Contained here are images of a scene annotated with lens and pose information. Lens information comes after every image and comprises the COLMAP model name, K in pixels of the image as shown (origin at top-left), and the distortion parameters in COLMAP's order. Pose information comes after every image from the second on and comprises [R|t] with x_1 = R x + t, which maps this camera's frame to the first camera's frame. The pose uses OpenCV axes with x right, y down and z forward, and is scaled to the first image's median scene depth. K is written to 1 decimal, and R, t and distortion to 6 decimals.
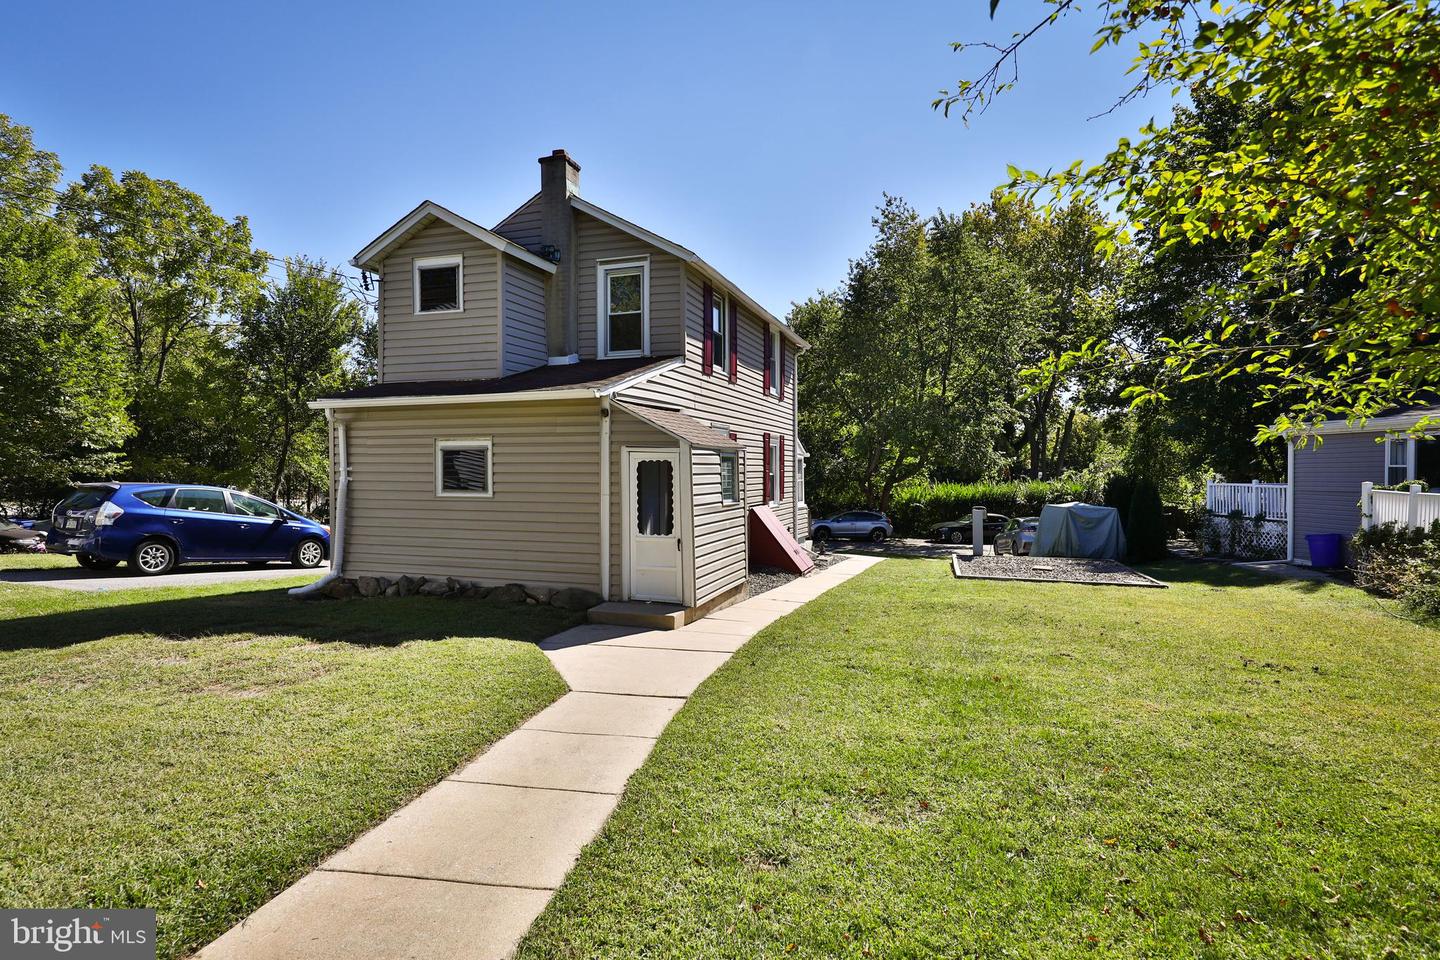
lens RADIAL K [[734.2, 0, 721.6], [0, 734.2, 485.4], [0, 0, 1]] dist [0.031512, -0.016900]
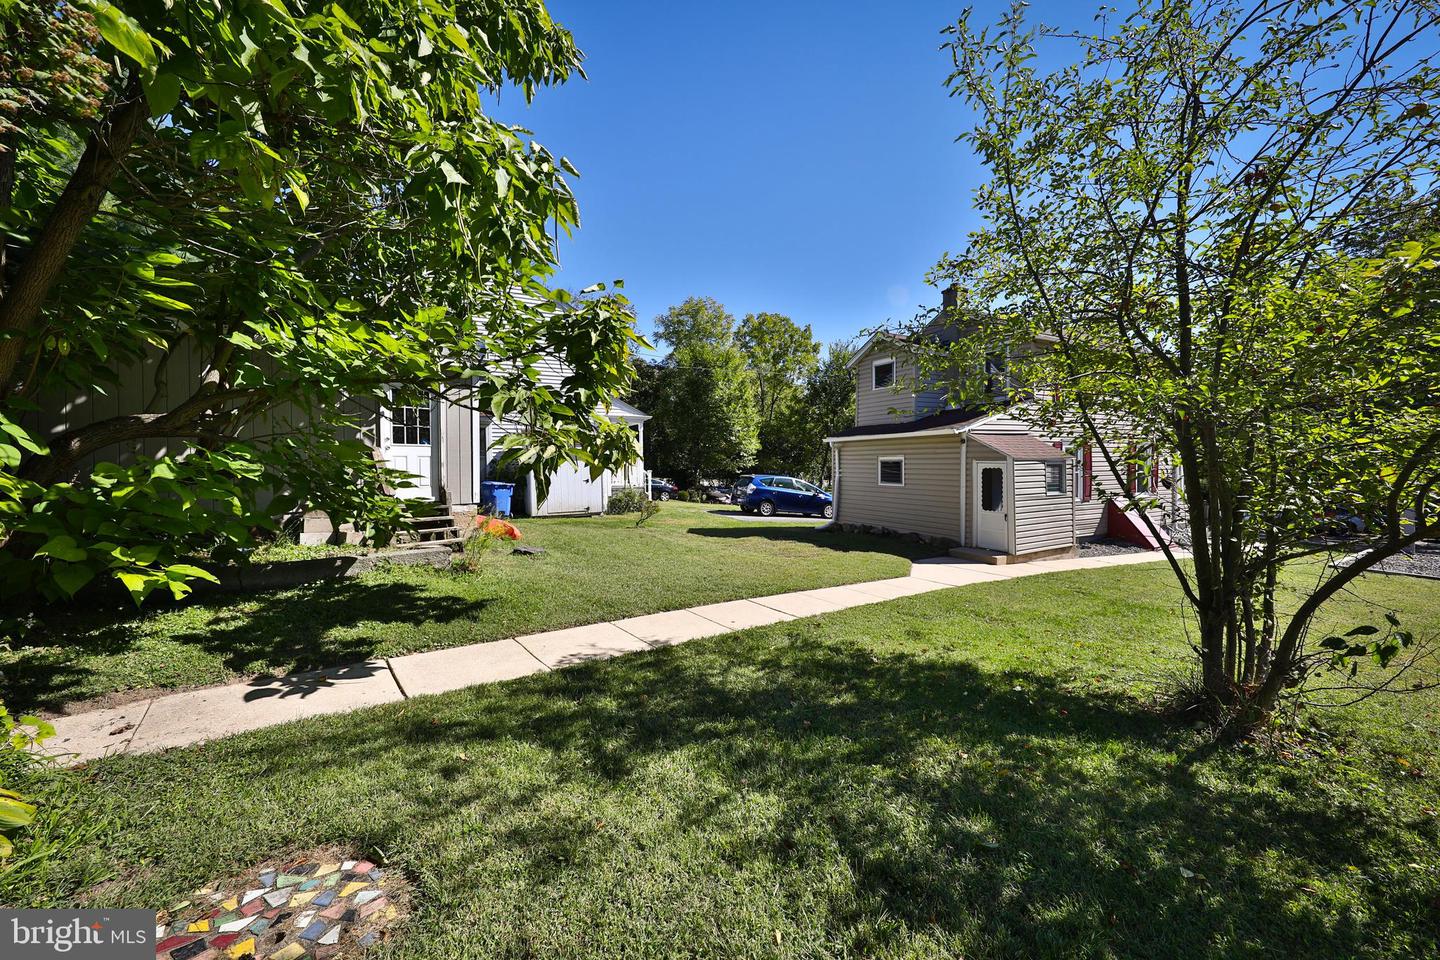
lens RADIAL K [[503.1, 0, 720.0], [0, 503.1, 480.0], [0, 0, 1]] dist [0.000047, -0.000003]
pose [[0.732077, 0.016034, -0.681033, 0.159778], [-0.005310, 0.999827, 0.017831, -0.015011], [0.681201, -0.009438, 0.732035, -0.197138]]
